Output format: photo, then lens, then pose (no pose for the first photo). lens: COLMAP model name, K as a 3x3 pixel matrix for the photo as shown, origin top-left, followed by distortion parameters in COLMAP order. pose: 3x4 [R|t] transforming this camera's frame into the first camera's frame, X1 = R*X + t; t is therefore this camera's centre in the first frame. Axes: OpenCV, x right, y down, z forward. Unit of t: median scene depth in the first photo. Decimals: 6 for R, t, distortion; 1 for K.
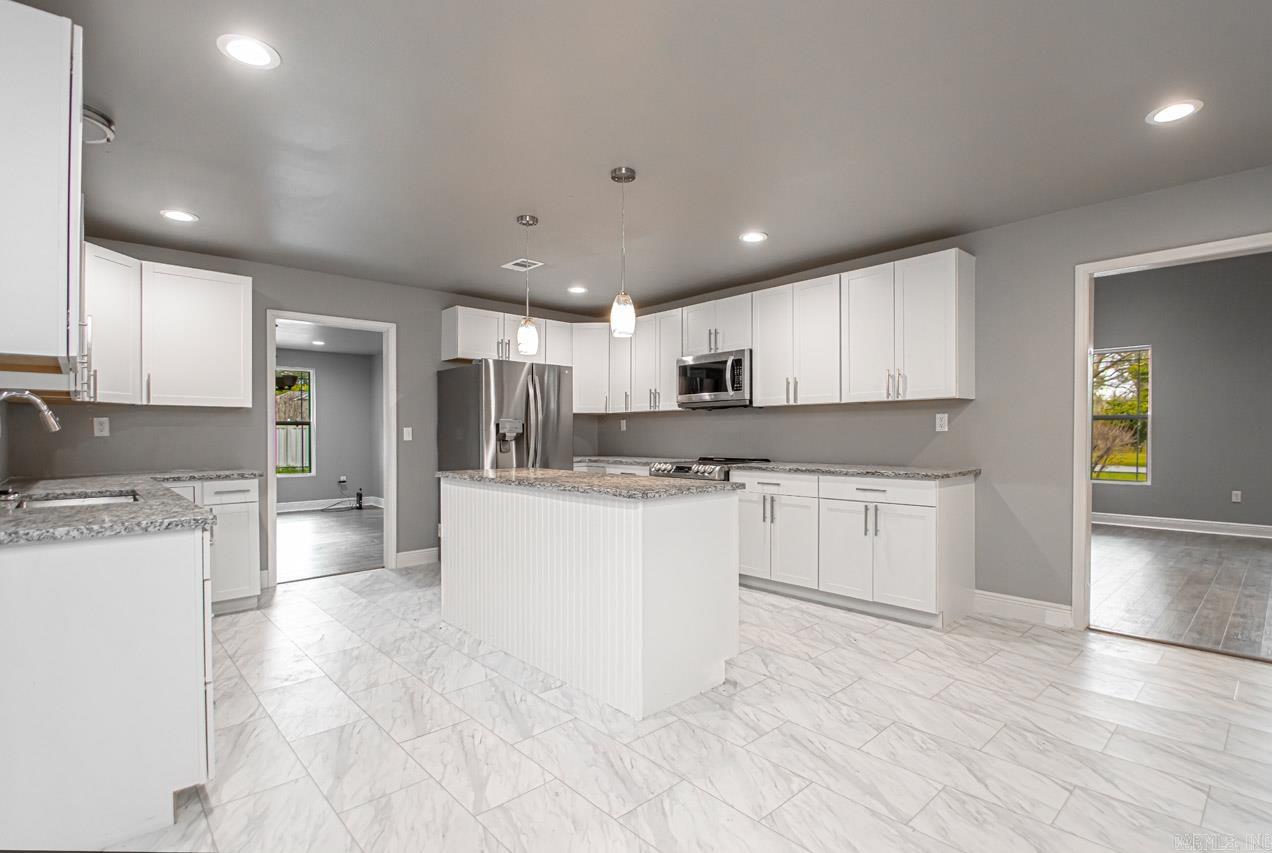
lens RADIAL K [[584.6, 0, 636.1], [0, 584.6, 428.7], [0, 0, 1]] dist [0.003048, 0.000394]
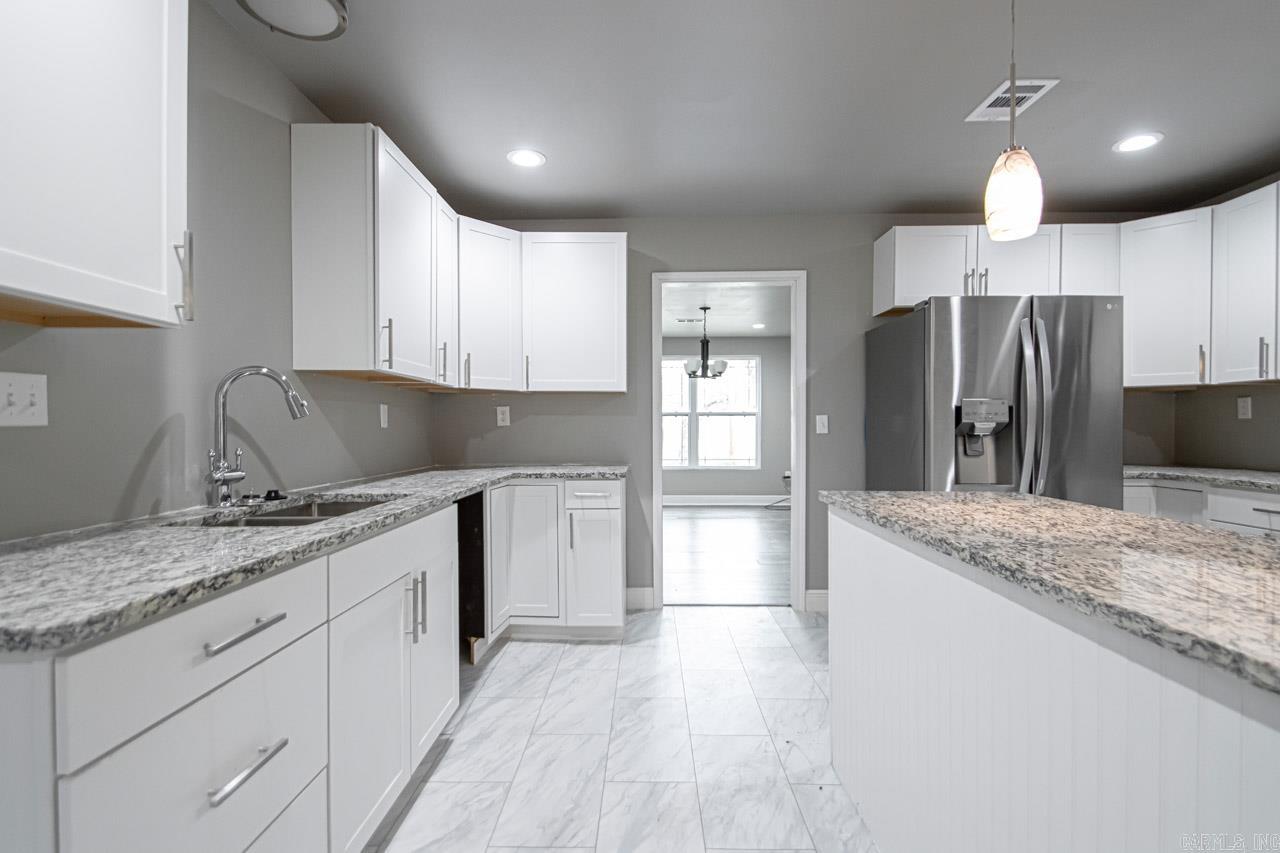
lens RADIAL K [[588.2, 0, 640.1], [0, 588.2, 428.8], [0, 0, 1]] dist [0.003048, 0.000394]
pose [[0.718952, 0.006751, -0.695026, -0.057260], [0.003895, 0.999898, 0.013742, 0.003647], [0.695048, -0.012586, 0.718853, 0.352666]]
